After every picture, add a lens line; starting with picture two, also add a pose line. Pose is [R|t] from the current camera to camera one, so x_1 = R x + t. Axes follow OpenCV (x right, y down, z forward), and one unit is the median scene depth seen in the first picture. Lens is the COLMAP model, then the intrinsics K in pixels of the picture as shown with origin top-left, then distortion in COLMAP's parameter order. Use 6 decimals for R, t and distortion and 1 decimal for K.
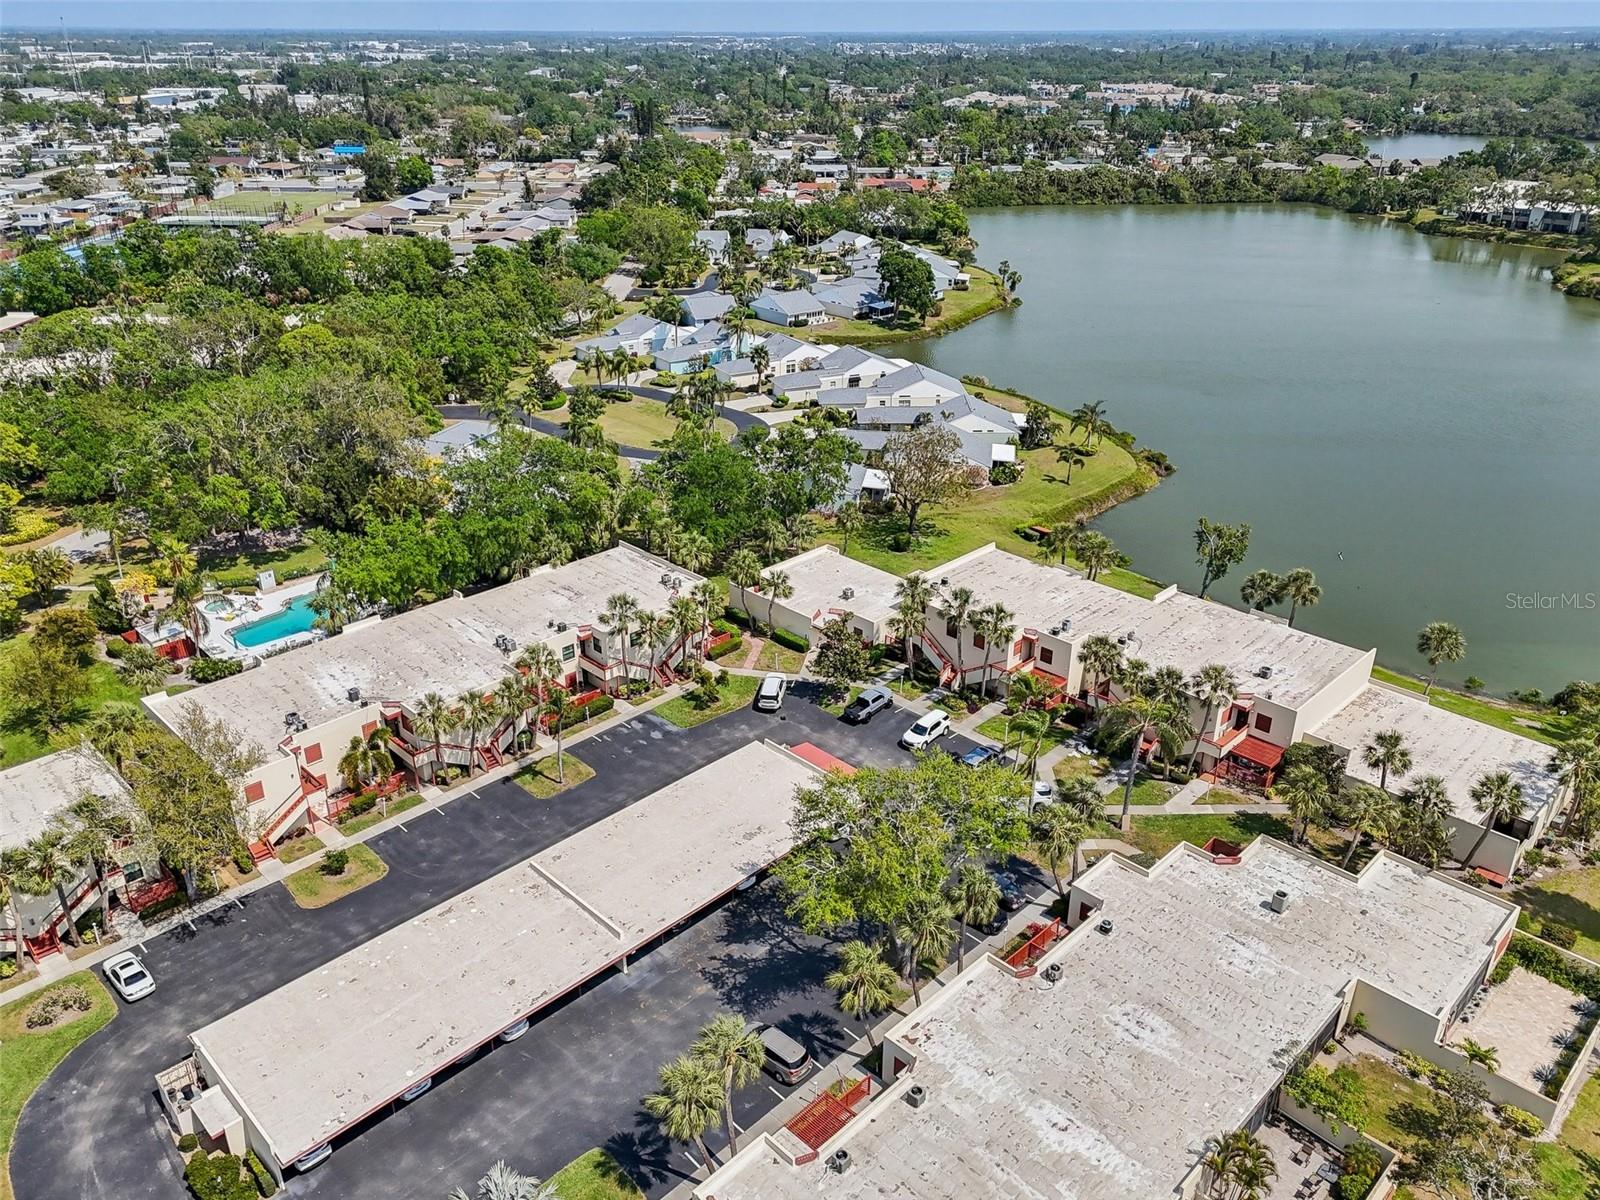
lens RADIAL K [[1189.3, 0, 801.1], [0, 1189.3, 587.3], [0, 0, 1]] dist [0.080153, -0.073333]
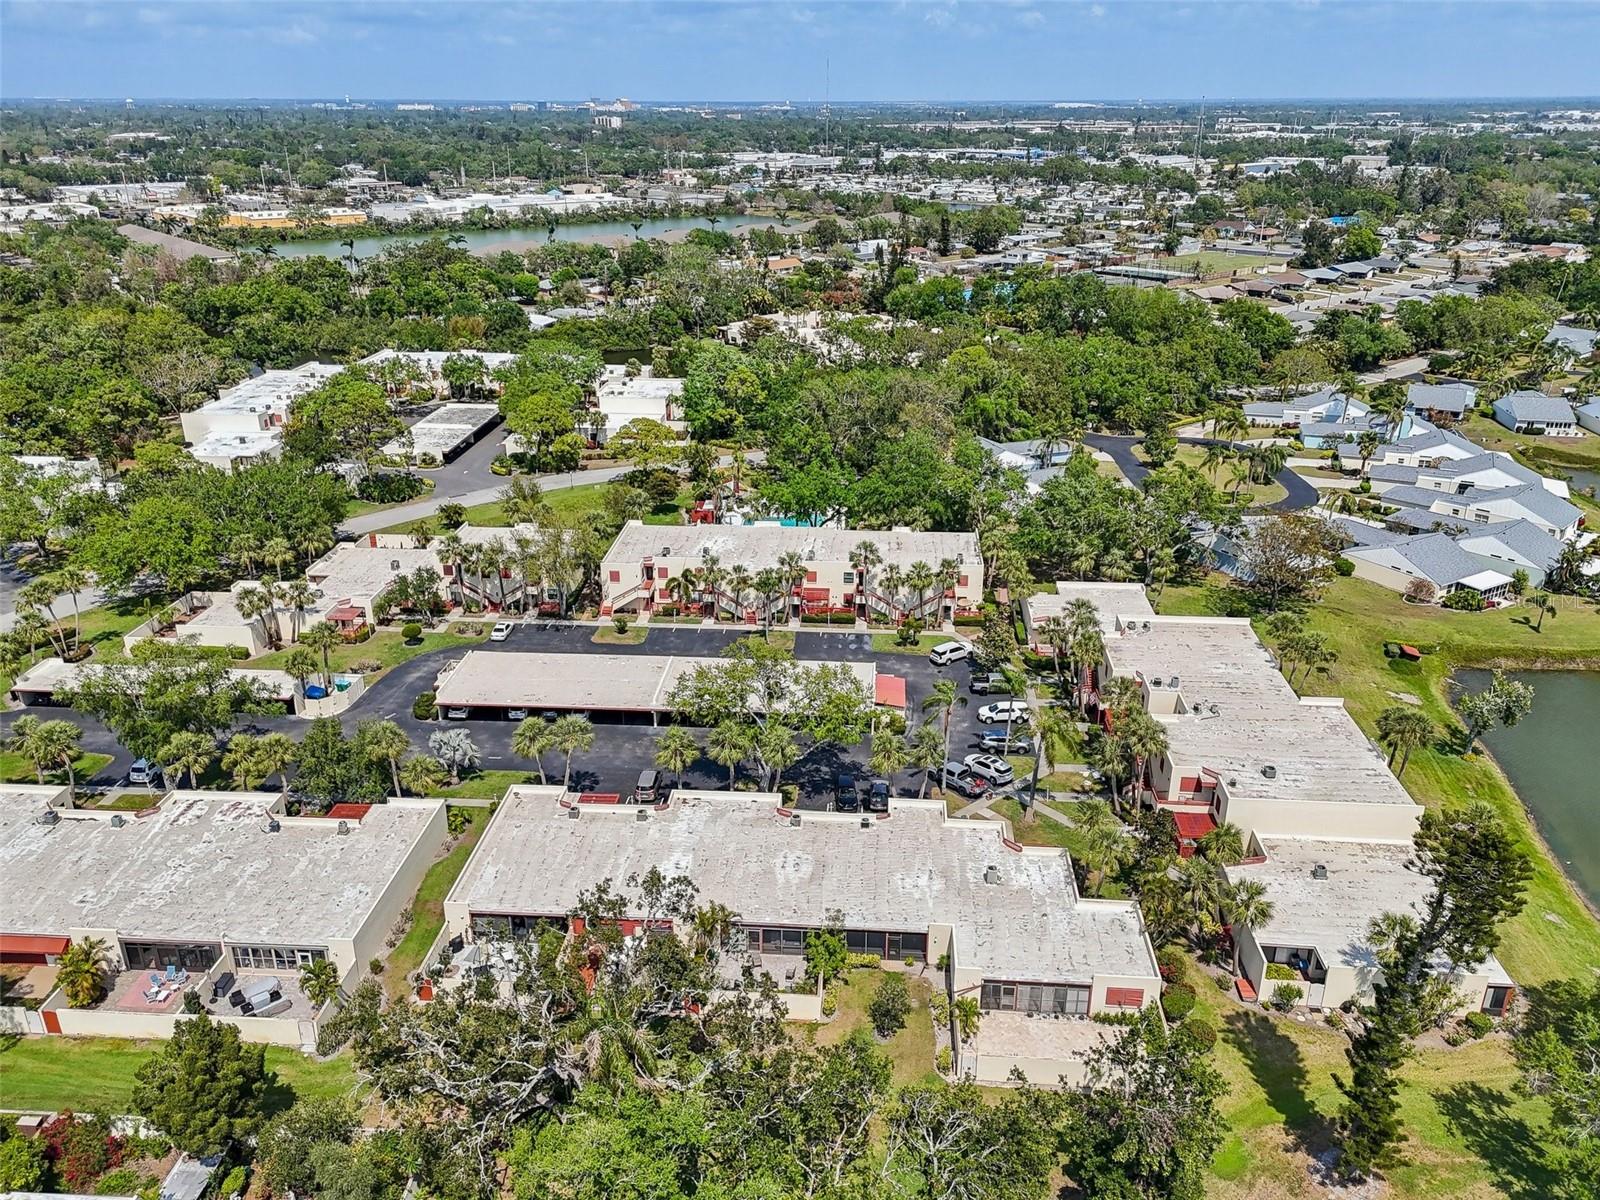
lens RADIAL K [[1189.3, 0, 799.0], [0, 1189.3, 615.4], [0, 0, 1]] dist [0.080153, -0.073333]
pose [[0.653617, 0.296992, -0.696119, 0.538280], [-0.316651, 0.942725, 0.104887, -0.021703], [0.687399, 0.151870, 0.710224, -0.001441]]
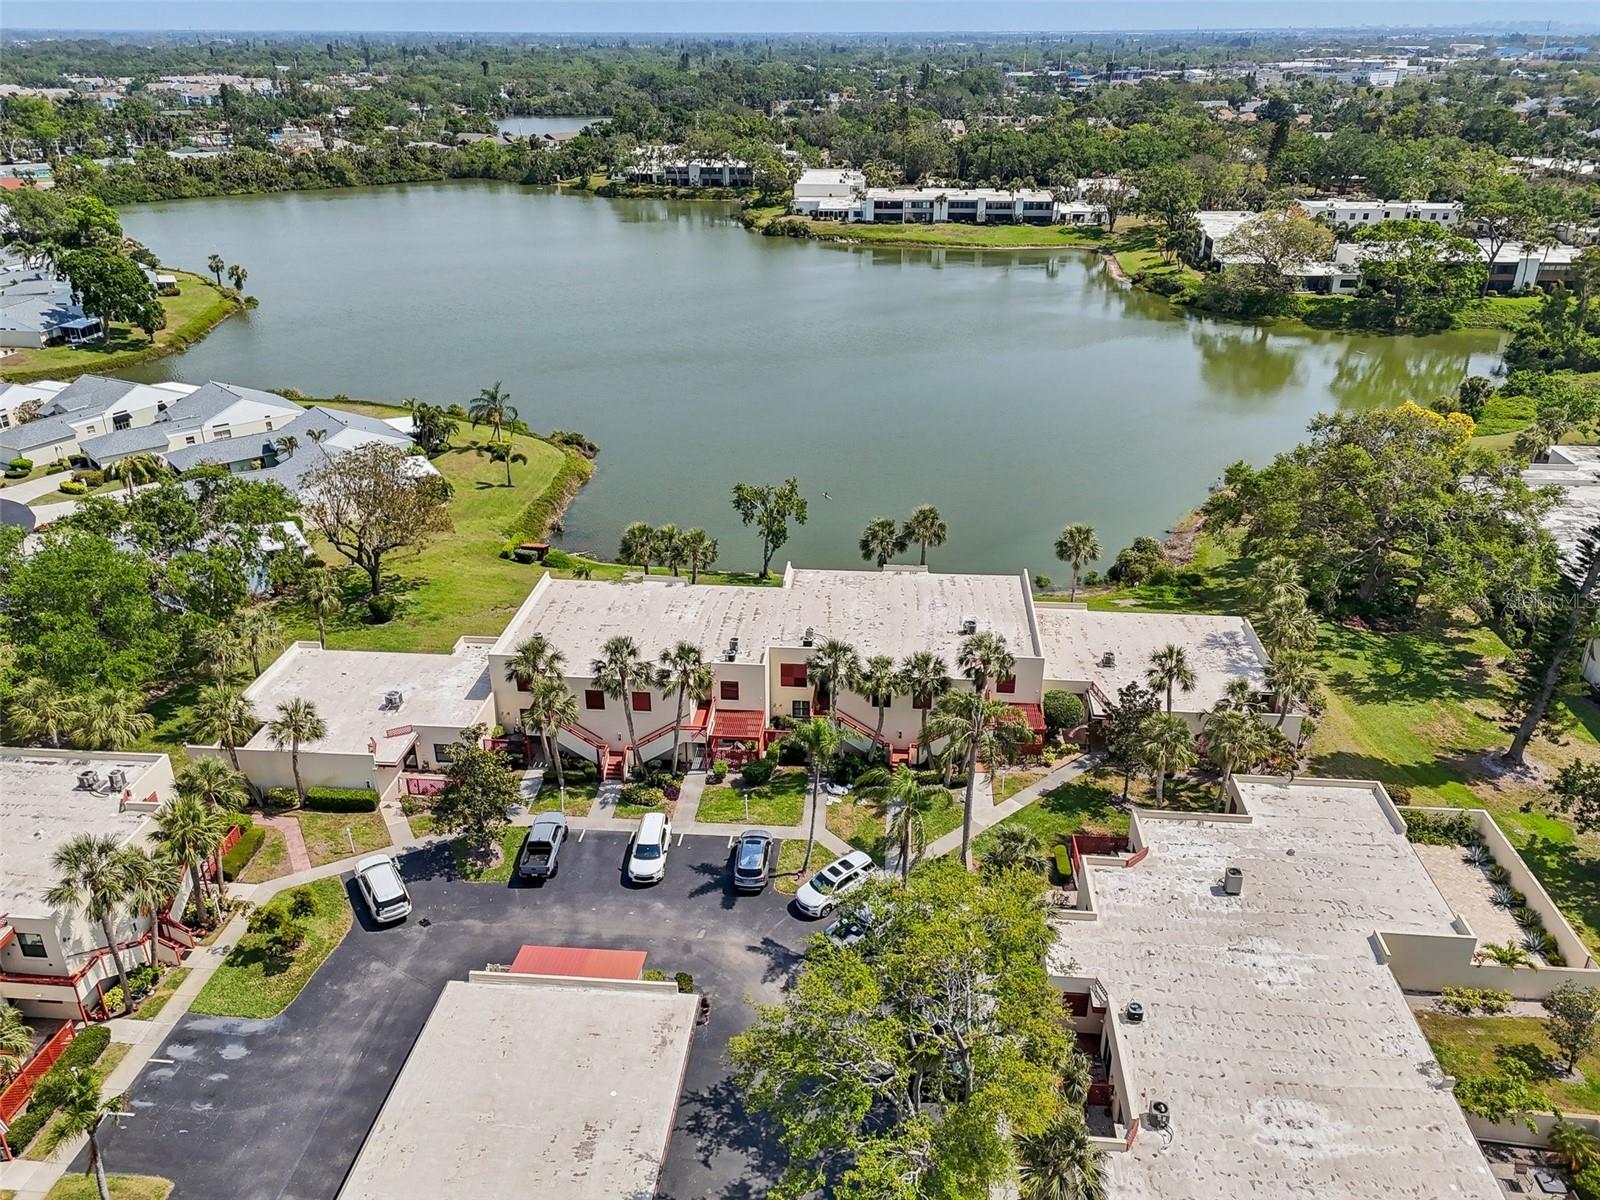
lens RADIAL K [[1189.3, 0, 793.1], [0, 1189.3, 612.8], [0, 0, 1]] dist [0.080153, -0.073333]
pose [[0.768157, -0.279994, 0.575794, -0.133314], [0.270909, 0.956977, 0.103939, -0.041923], [-0.580124, 0.076147, 0.810961, 0.266253]]
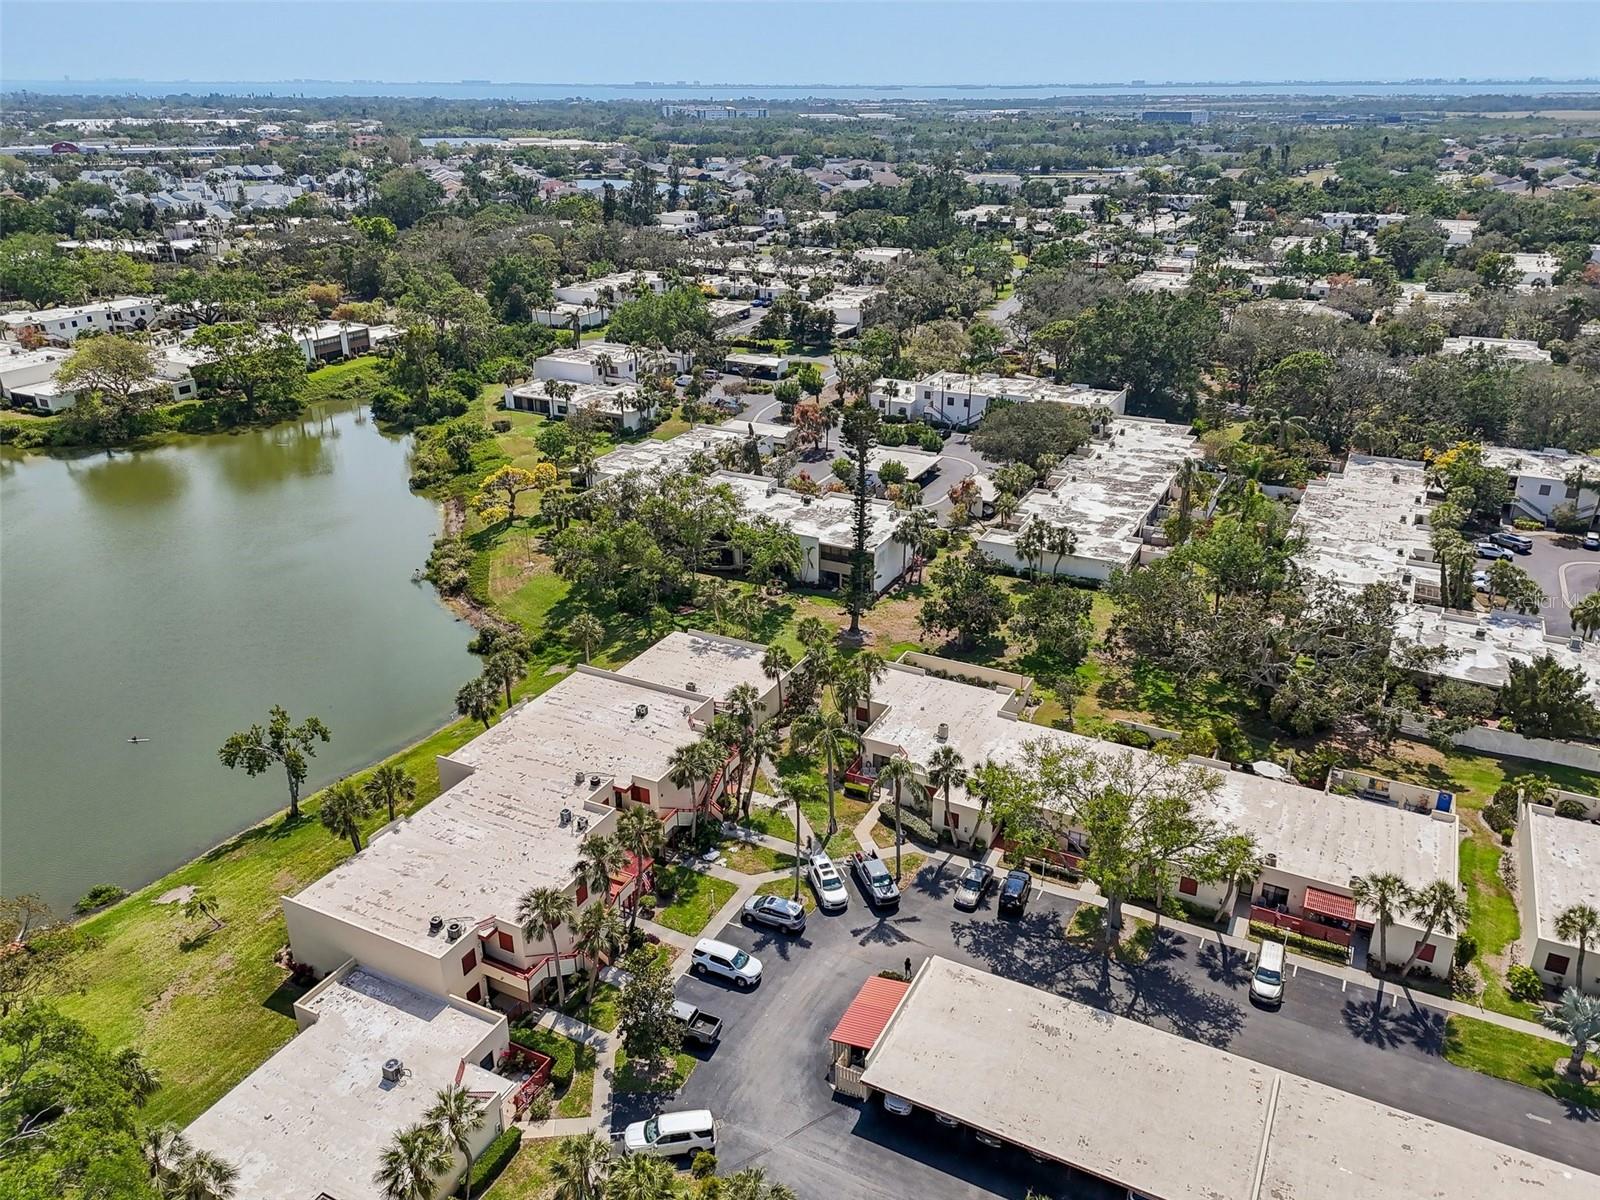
lens RADIAL K [[1189.3, 0, 802.7], [0, 1189.3, 598.5], [0, 0, 1]] dist [0.080153, -0.073333]
pose [[-0.309400, -0.376148, 0.873375, -0.371443], [0.403773, 0.779571, 0.478787, -0.311207], [-0.860953, 0.500782, -0.089321, 0.632843]]
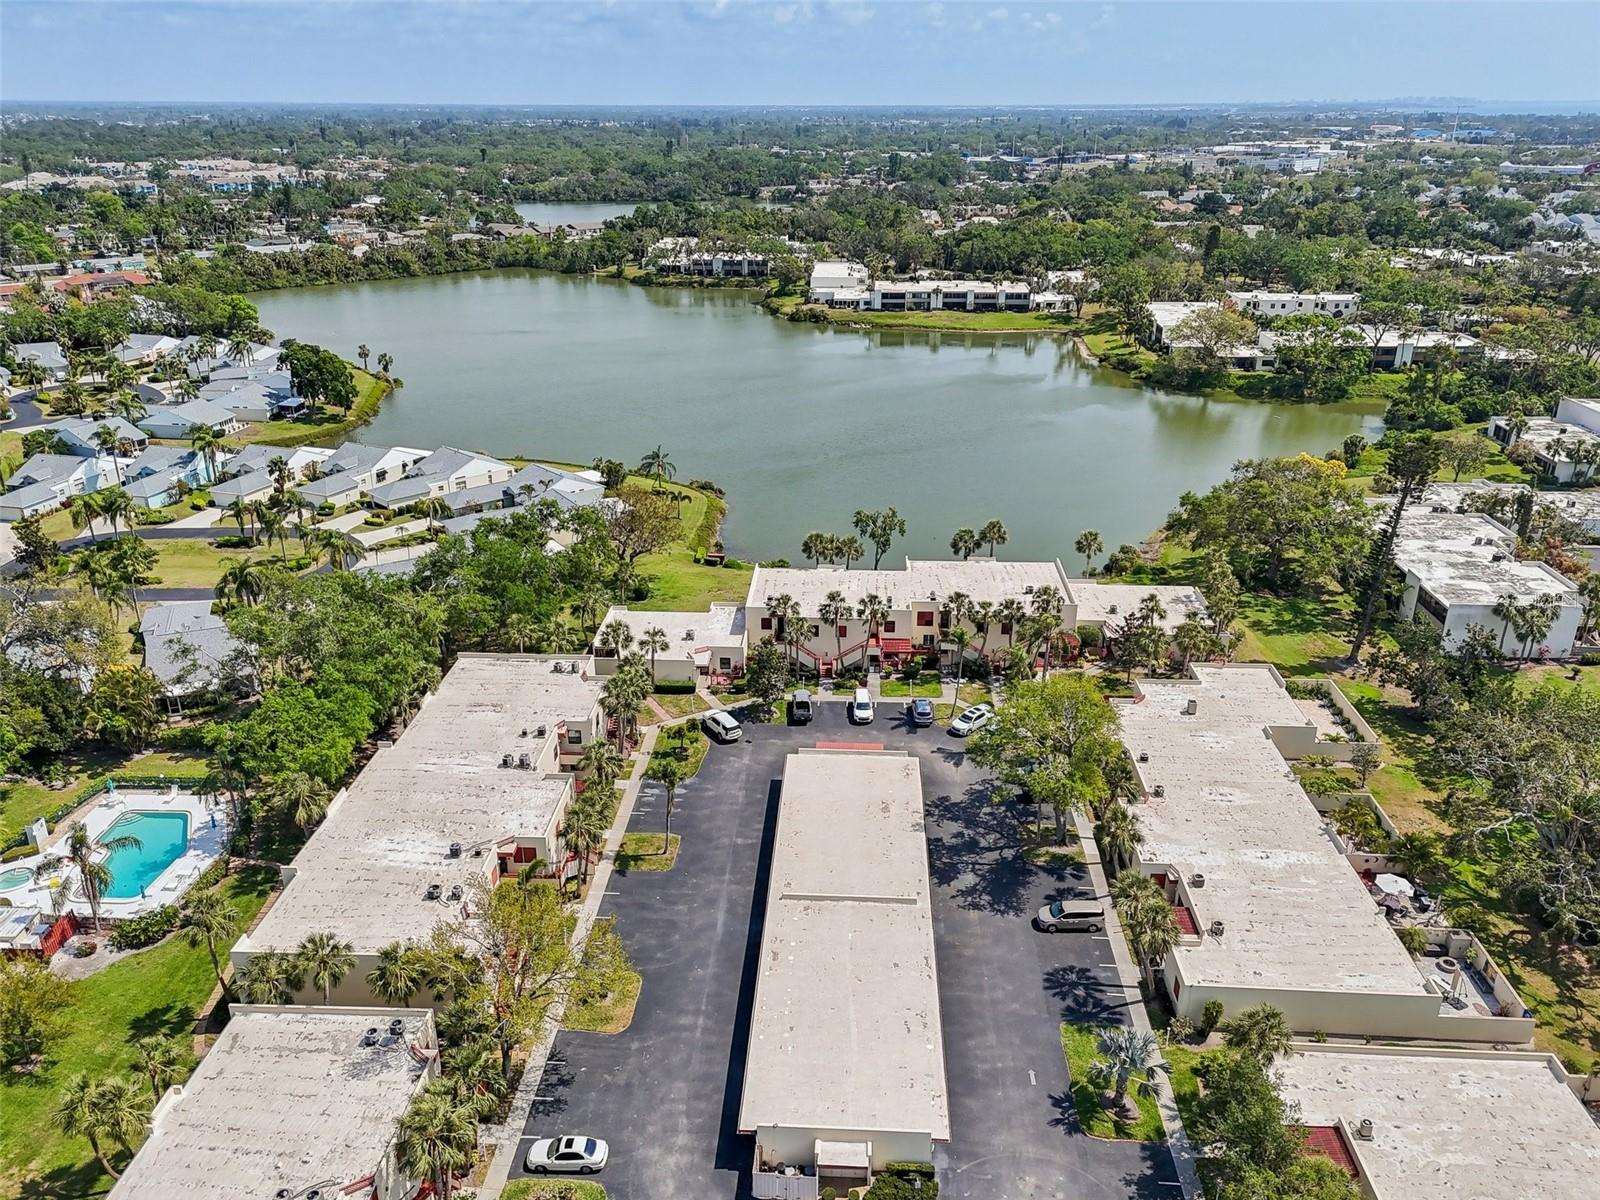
lens RADIAL K [[1189.3, 0, 792.8], [0, 1189.3, 597.9], [0, 0, 1]] dist [0.080153, -0.073333]
pose [[0.745236, -0.254376, 0.616373, -0.467115], [0.280889, 0.958117, 0.055800, -0.051781], [-0.604751, 0.131549, 0.785475, 0.052453]]
